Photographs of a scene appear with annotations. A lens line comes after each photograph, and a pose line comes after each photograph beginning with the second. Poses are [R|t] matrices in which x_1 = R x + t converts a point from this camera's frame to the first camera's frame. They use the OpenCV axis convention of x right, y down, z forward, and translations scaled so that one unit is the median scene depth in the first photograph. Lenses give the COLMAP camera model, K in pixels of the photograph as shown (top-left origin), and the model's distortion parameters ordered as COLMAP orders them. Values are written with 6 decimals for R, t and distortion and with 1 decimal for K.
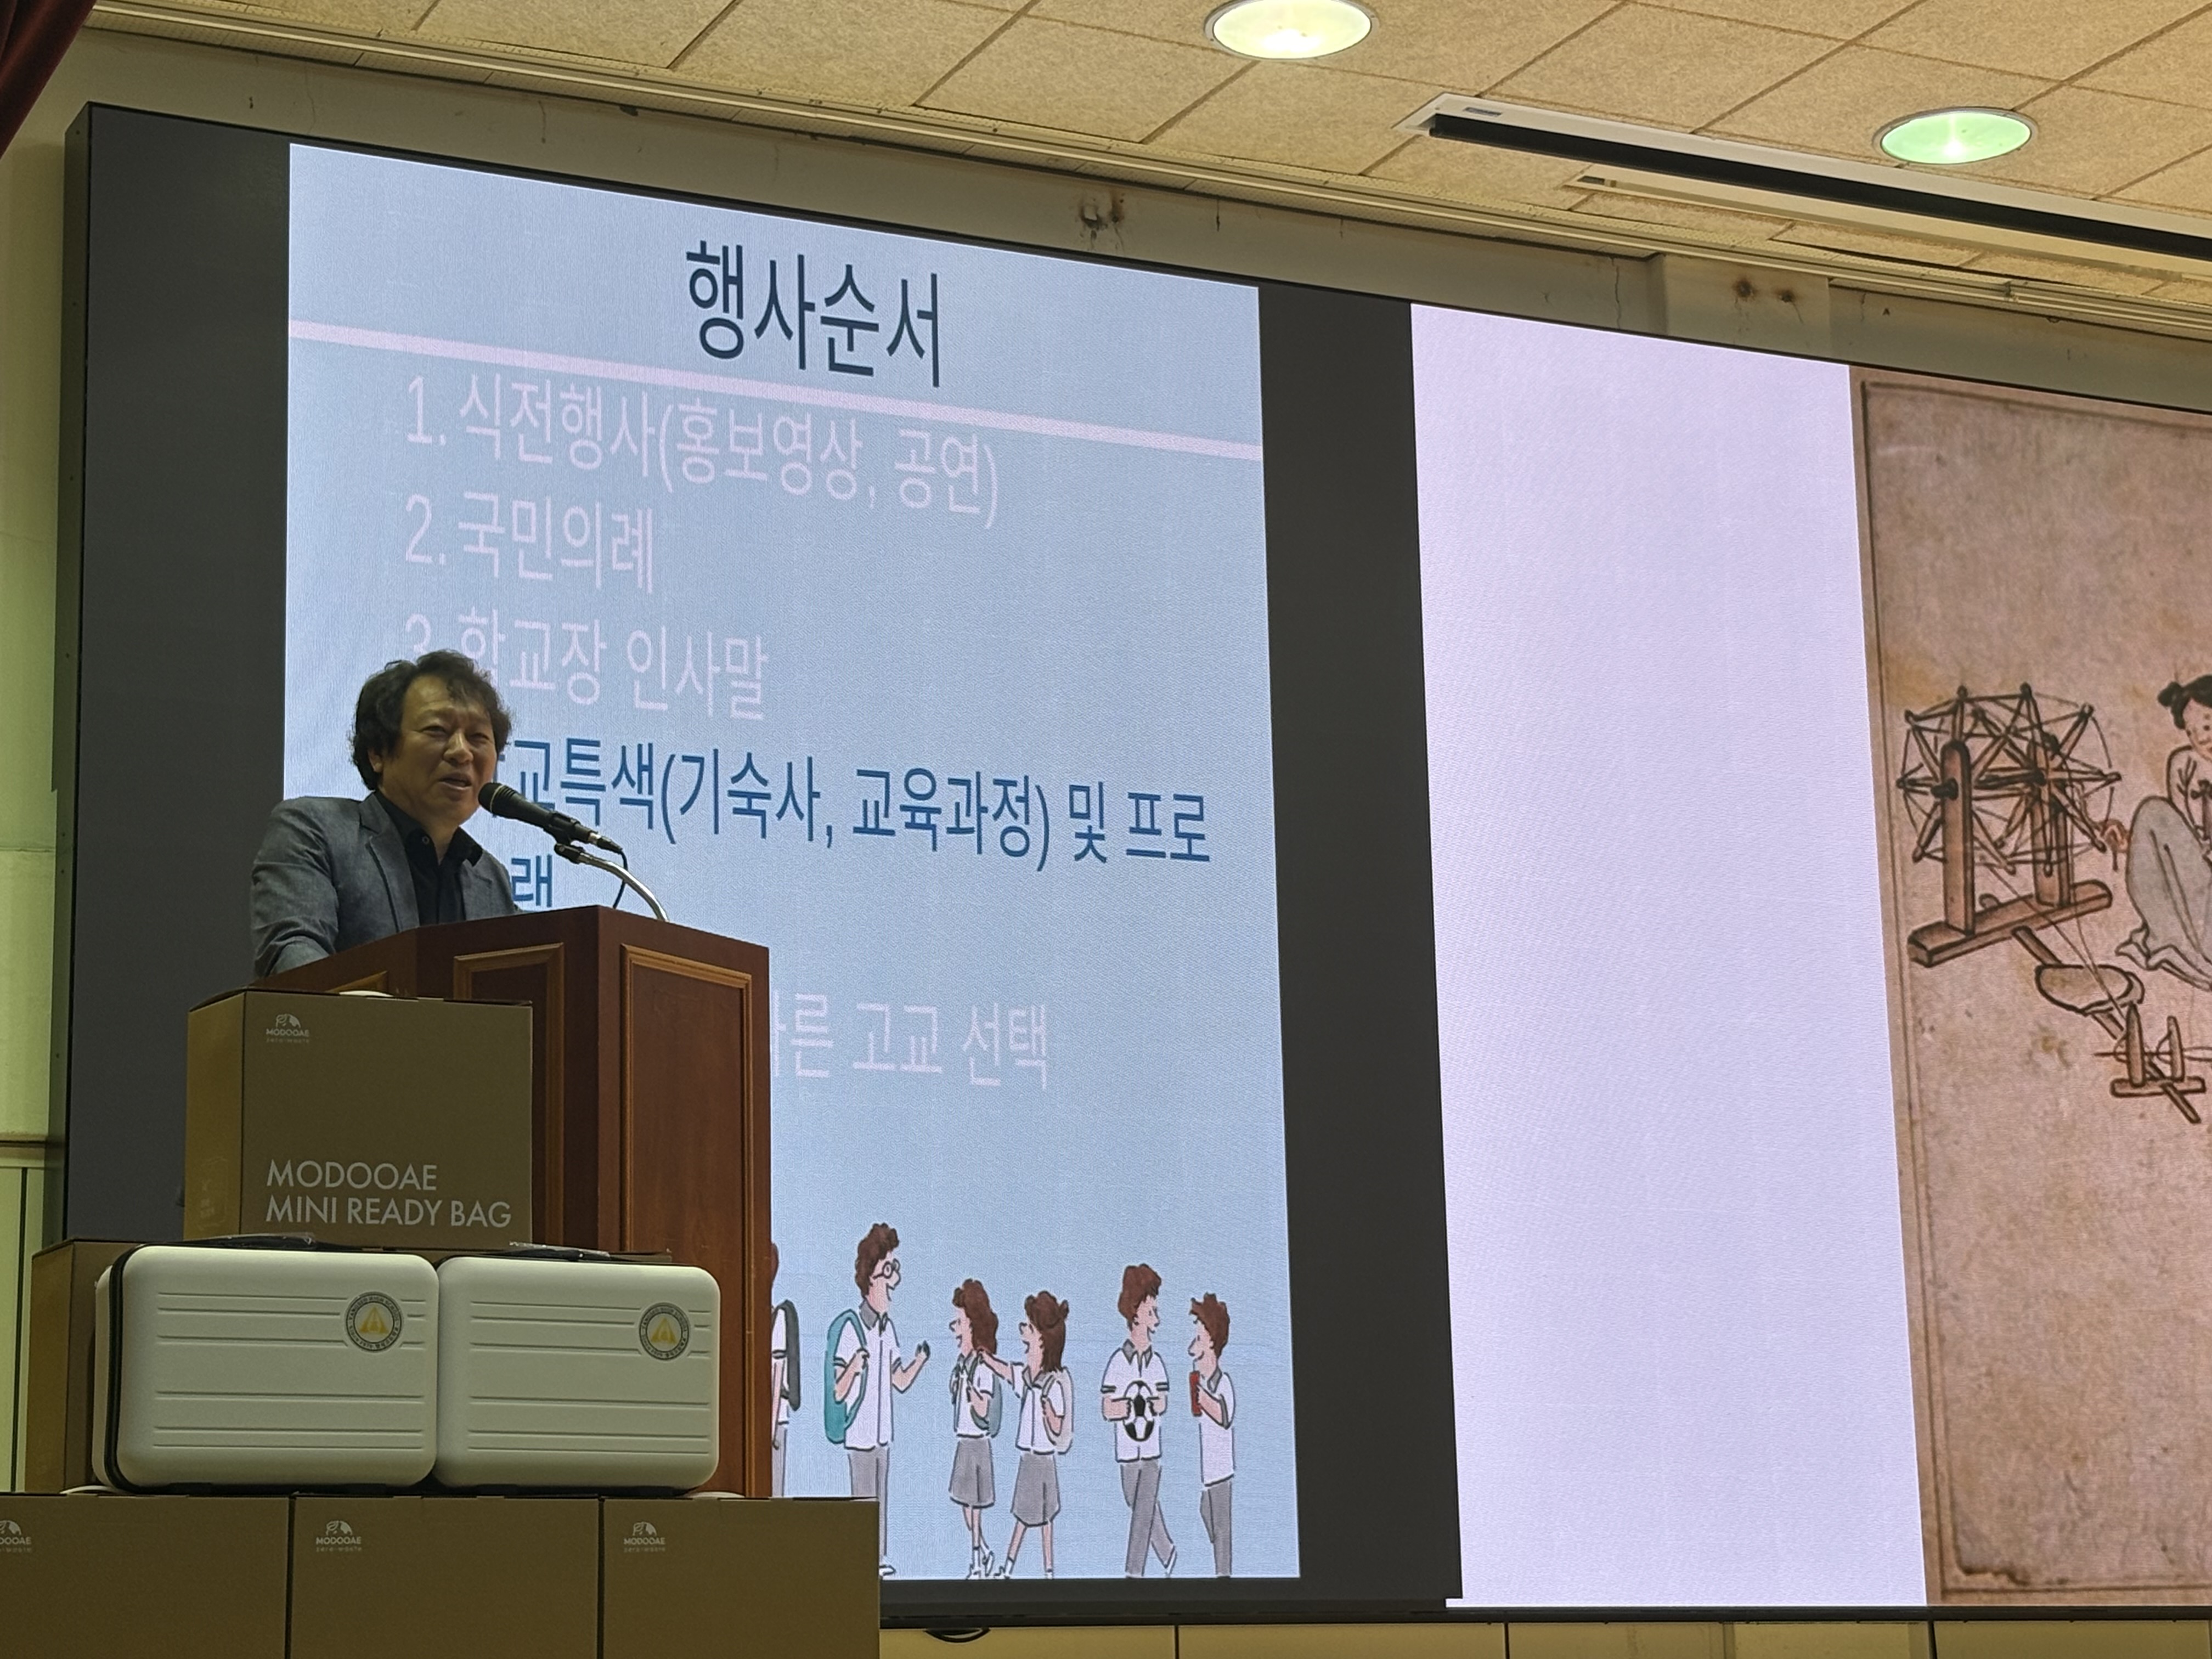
lens RADIAL K [[4422.0, 0, 1106.0], [0, 4422.0, 829.5], [0, 0, 1]] dist [0.280690, -1.153899]
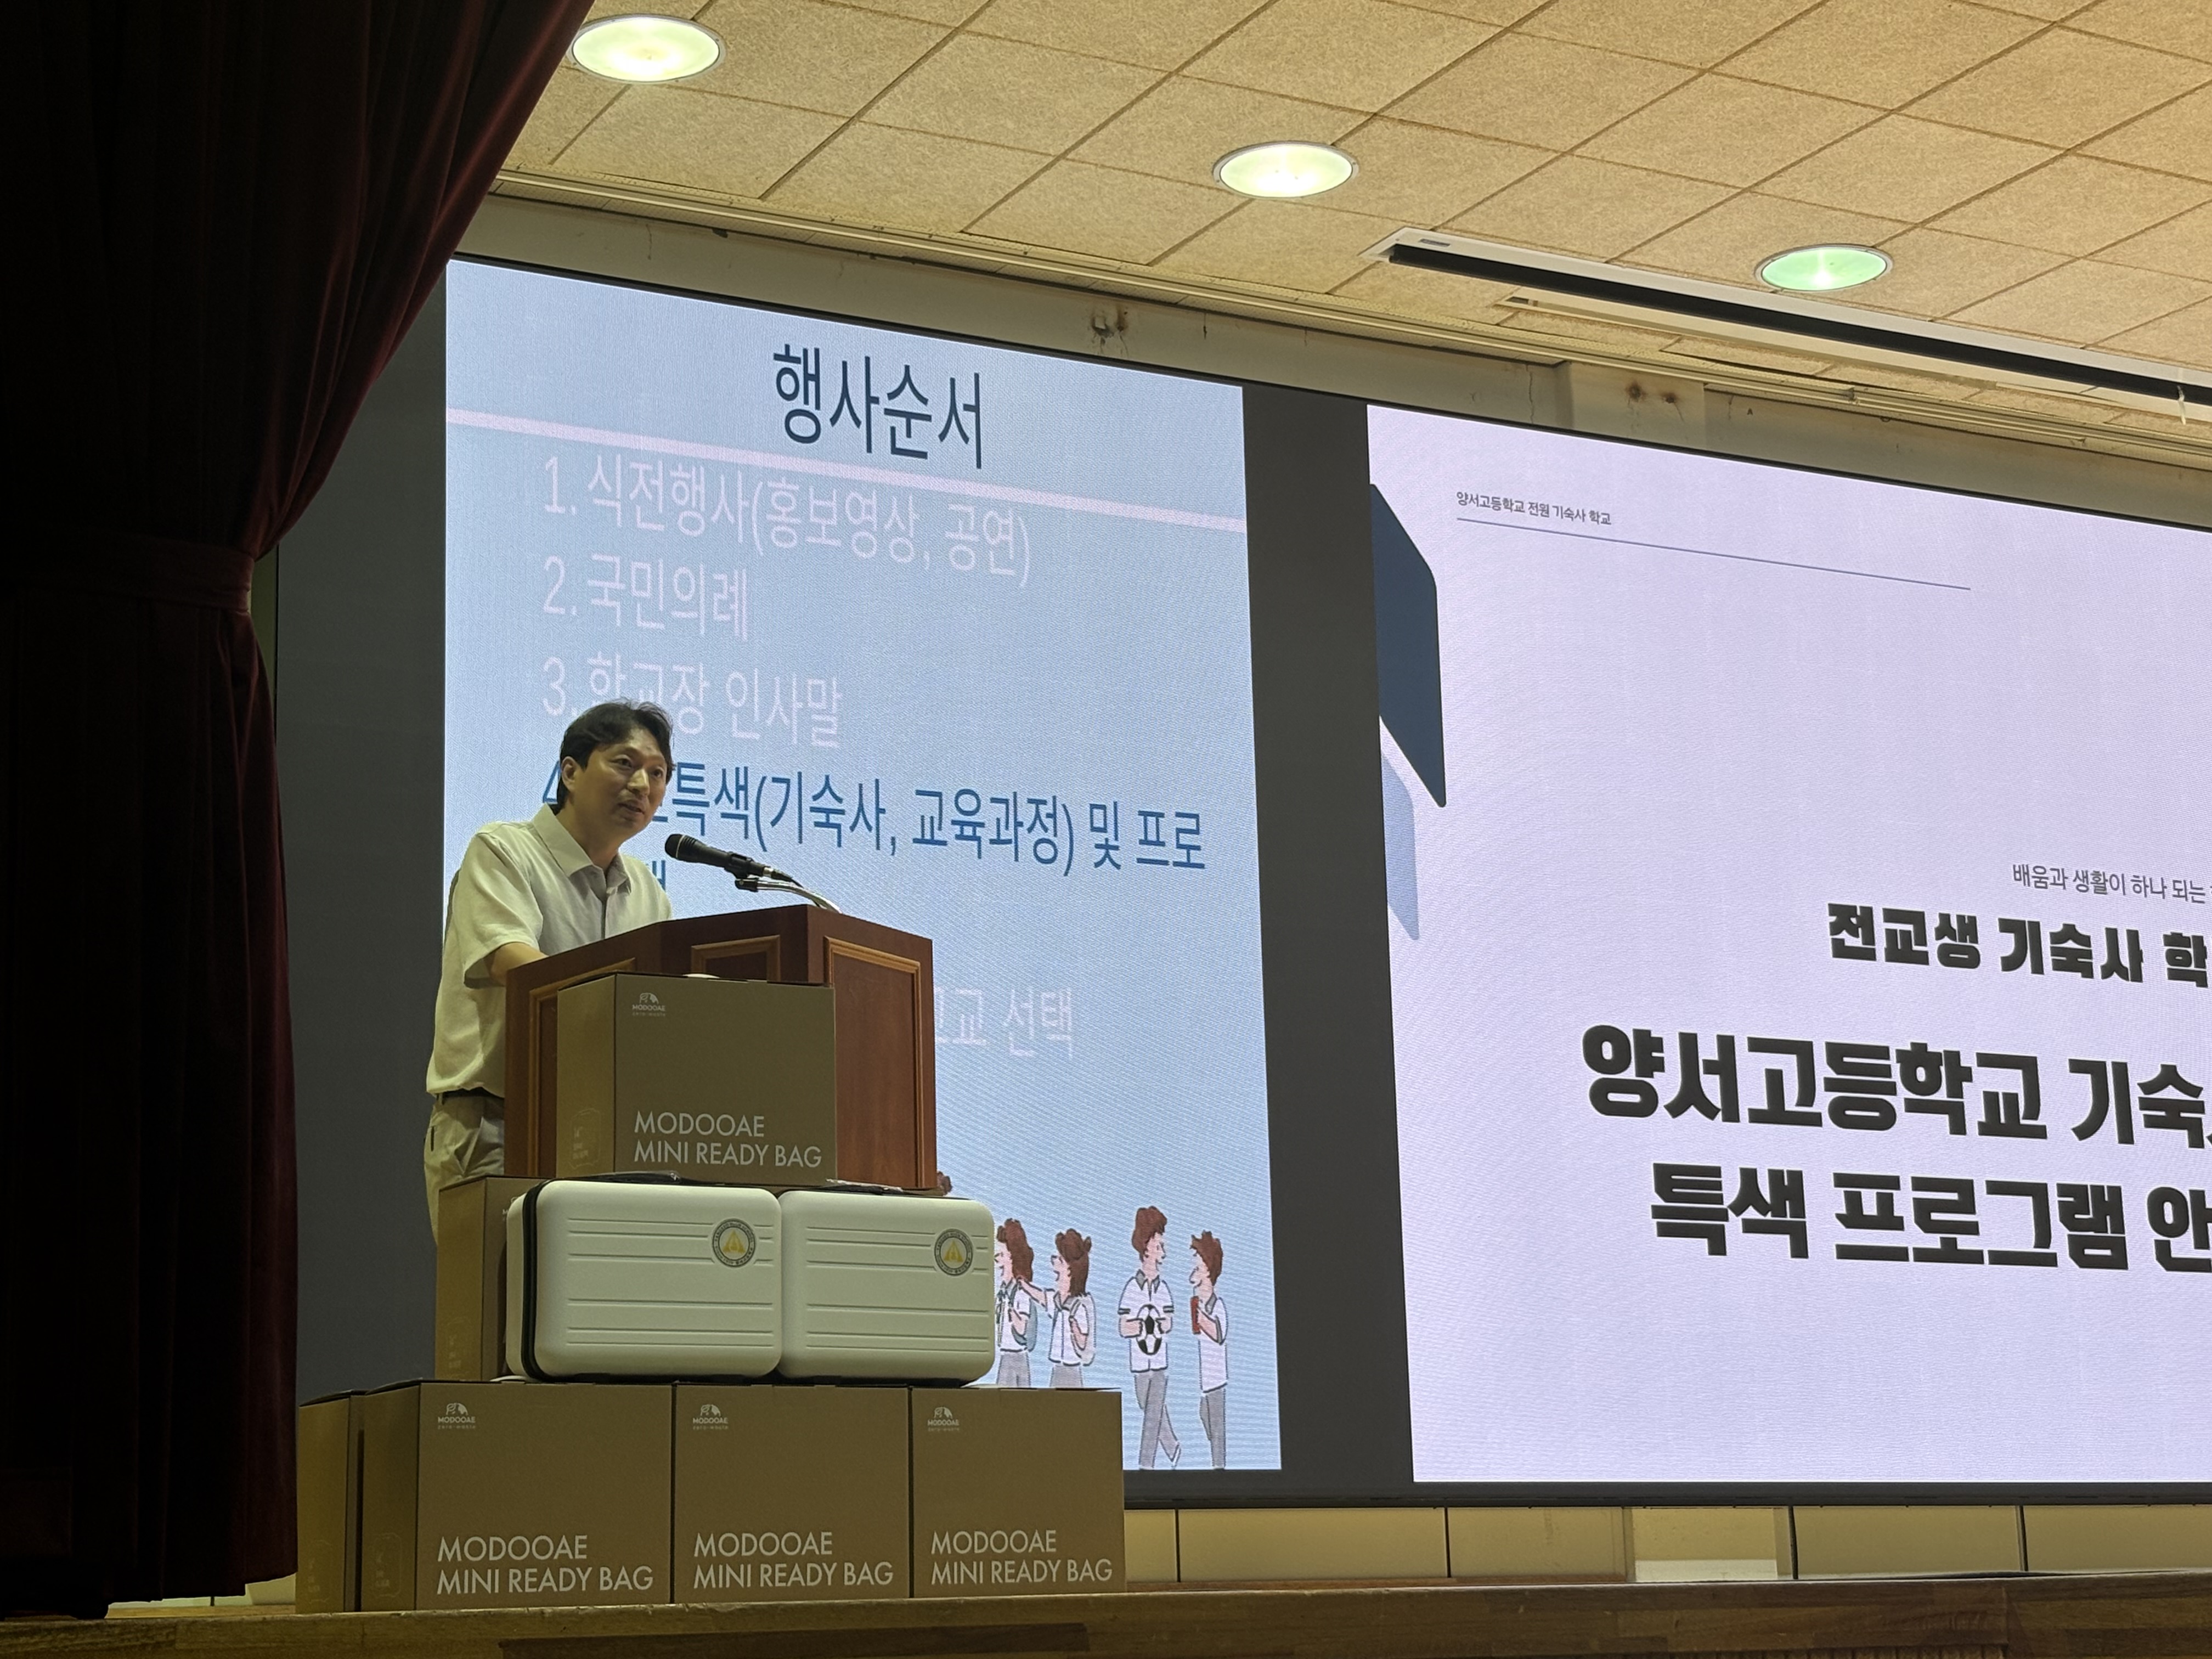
lens RADIAL K [[3809.0, 0, 1118.9], [0, 3809.0, 829.8], [0, 0, 1]] dist [0.285360, -1.267079]
pose [[0.999120, 0.005814, 0.041550, -0.043878], [-0.005722, 0.999981, -0.002328, -0.000753], [-0.041563, 0.002088, 0.999134, -0.025582]]
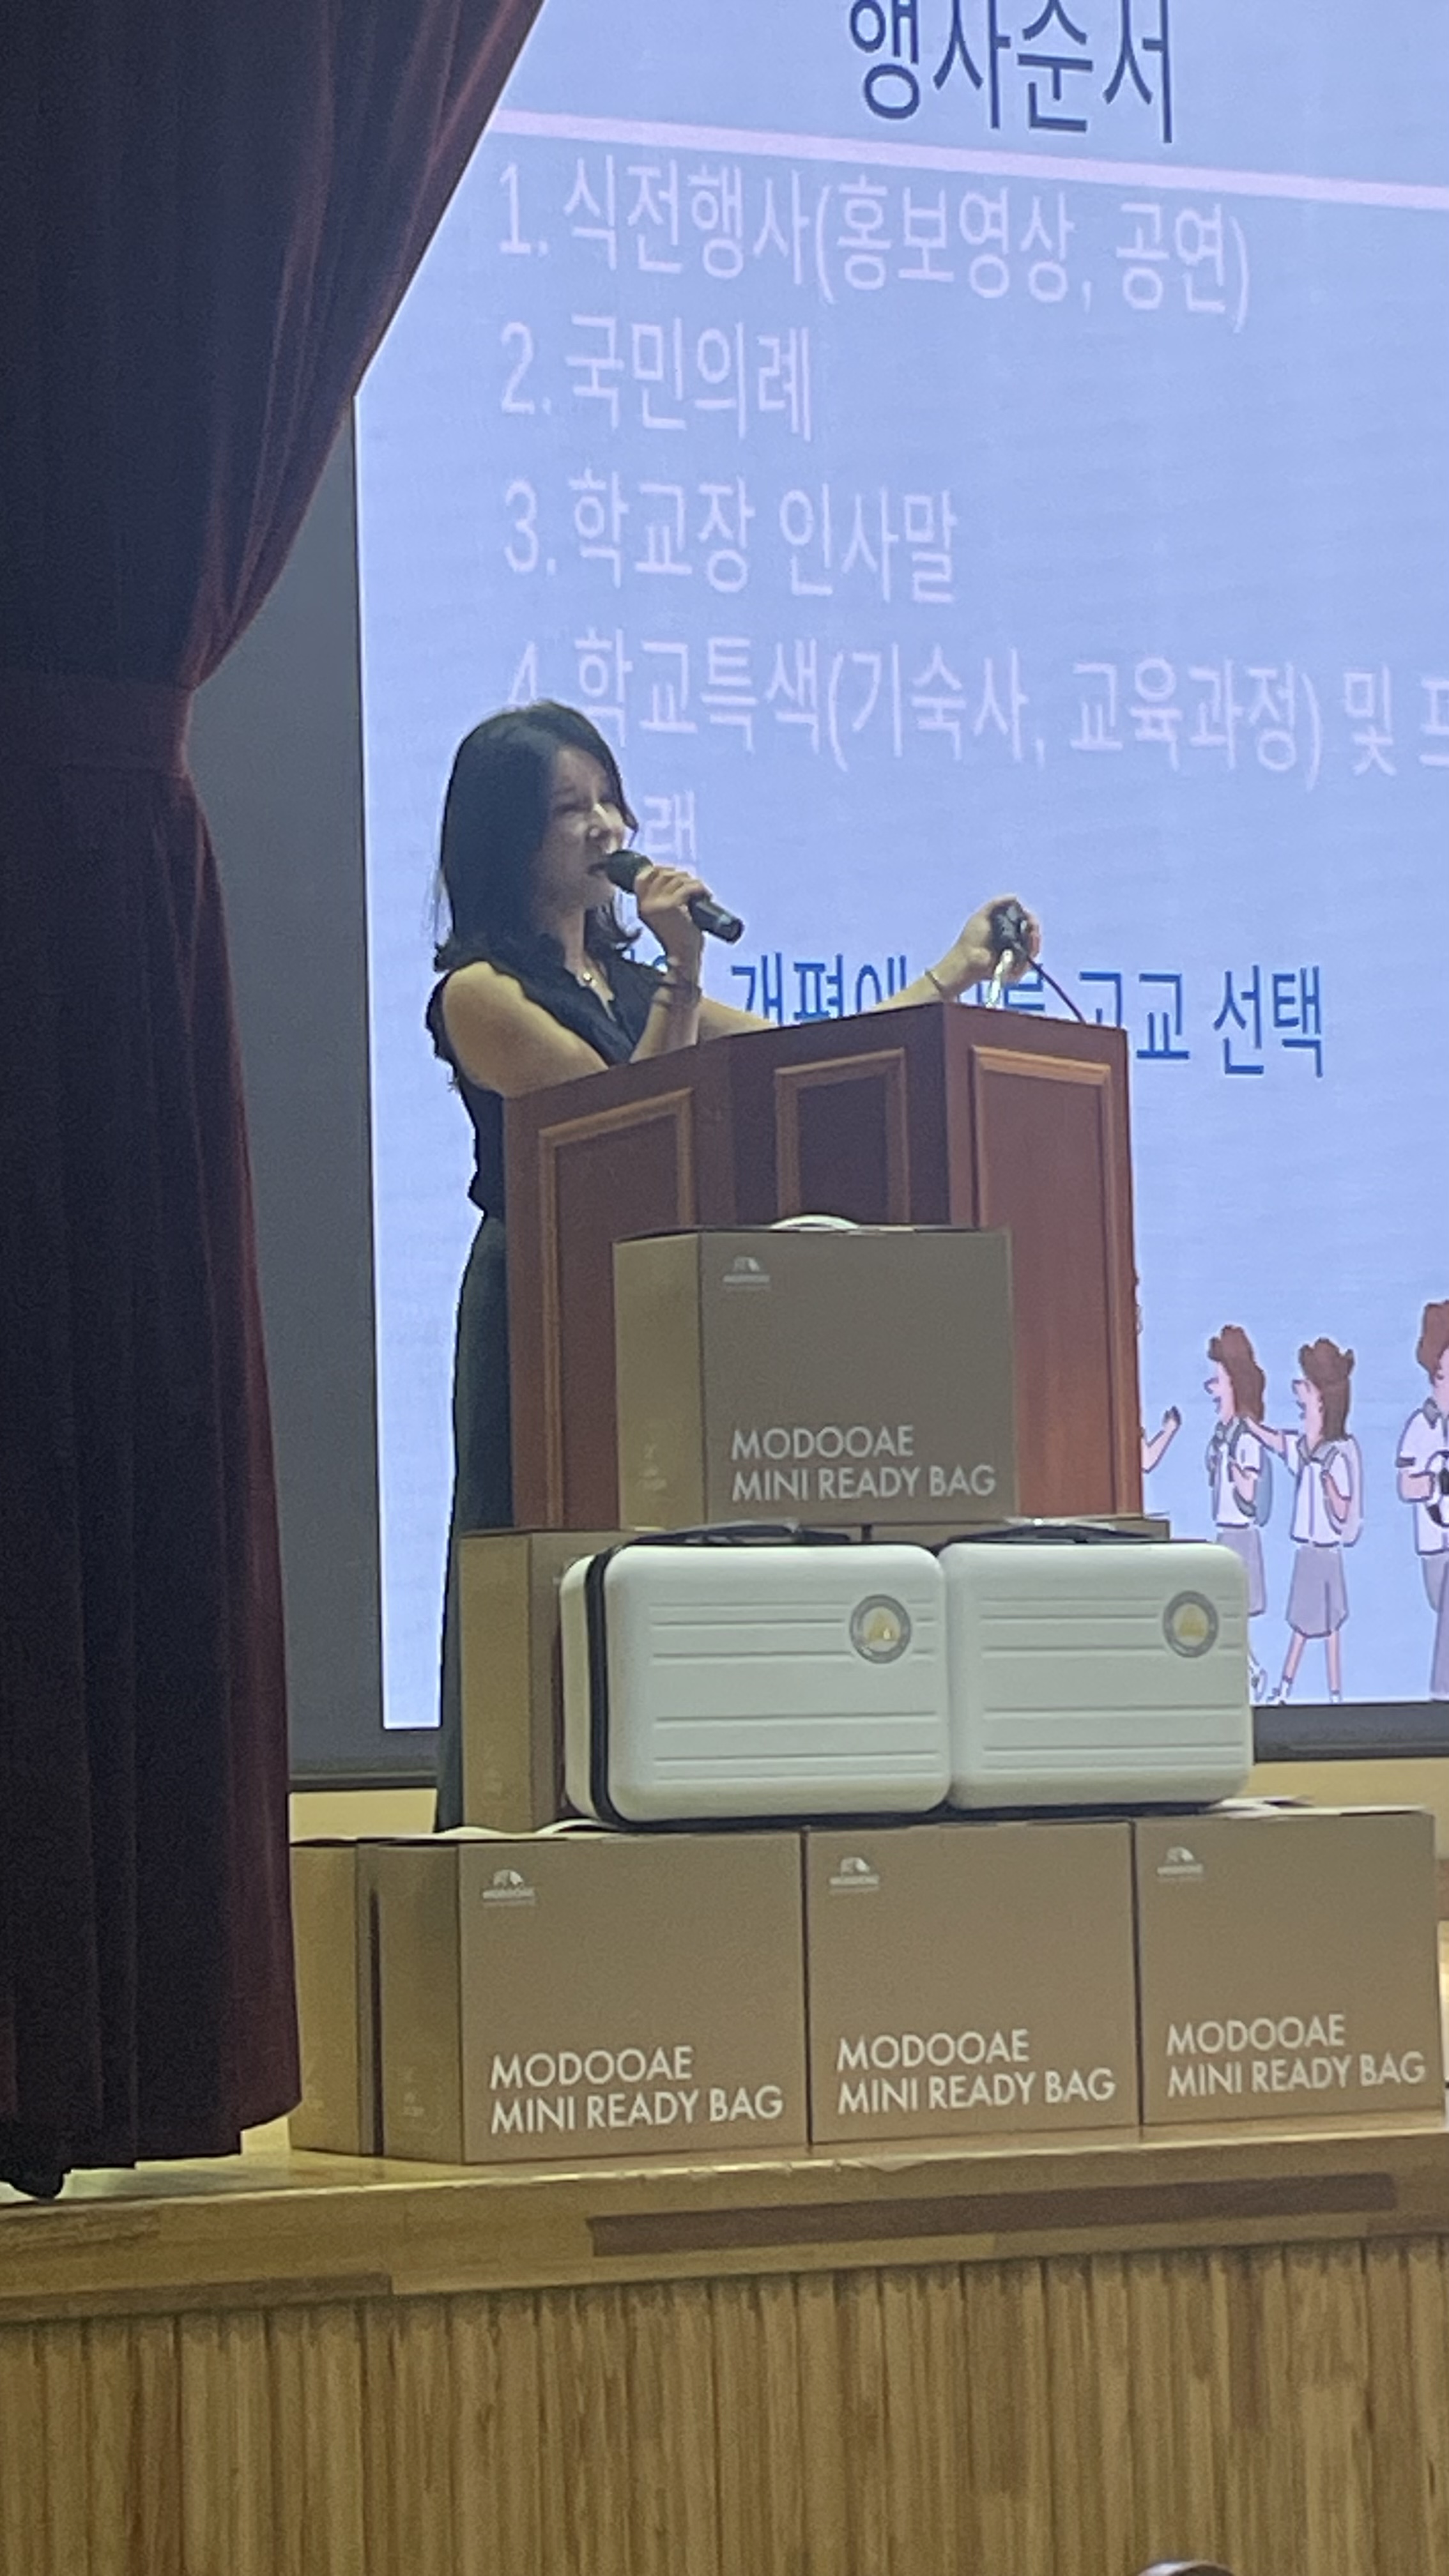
lens RADIAL K [[6211.4, 0, 717.0], [0, 6211.4, 1228.4], [0, 0, 1]] dist [0.068465, 1.149353]
pose [[0.998067, -0.006371, -0.061826, -0.051678], [0.013931, 0.992355, 0.122631, -0.048895], [0.060572, -0.123255, 0.990525, -0.078104]]
